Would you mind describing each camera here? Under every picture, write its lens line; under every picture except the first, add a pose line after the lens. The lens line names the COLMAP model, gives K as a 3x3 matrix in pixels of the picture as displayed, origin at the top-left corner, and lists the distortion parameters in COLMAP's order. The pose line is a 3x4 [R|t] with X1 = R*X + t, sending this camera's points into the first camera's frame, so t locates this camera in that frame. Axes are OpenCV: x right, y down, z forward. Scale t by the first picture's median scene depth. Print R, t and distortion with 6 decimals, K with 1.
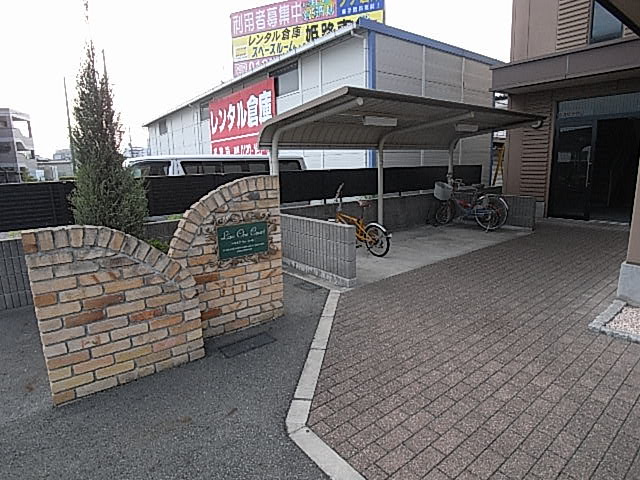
lens RADIAL K [[358.6, 0, 320.0], [0, 358.6, 240.0], [0, 0, 1]] dist [-0.070492, 0.000157]
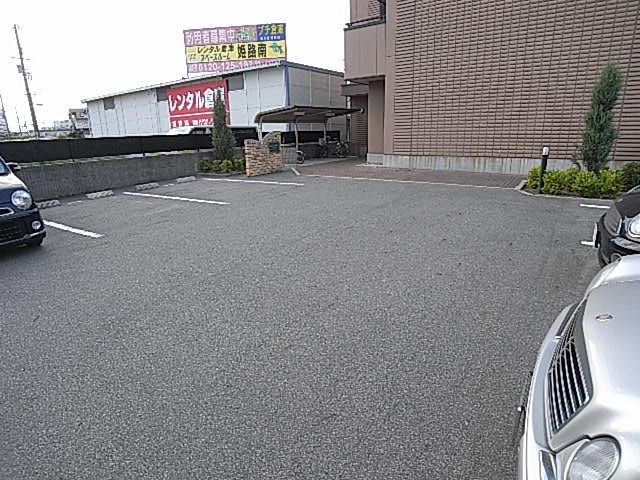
lens RADIAL K [[358.6, 0, 320.0], [0, 358.6, 240.0], [0, 0, 1]] dist [-0.070492, 0.000157]
pose [[0.949644, -0.084641, 0.301683, -0.240196], [0.061743, 0.994495, 0.084662, 0.170597], [-0.307188, -0.061771, 0.949642, -0.702401]]
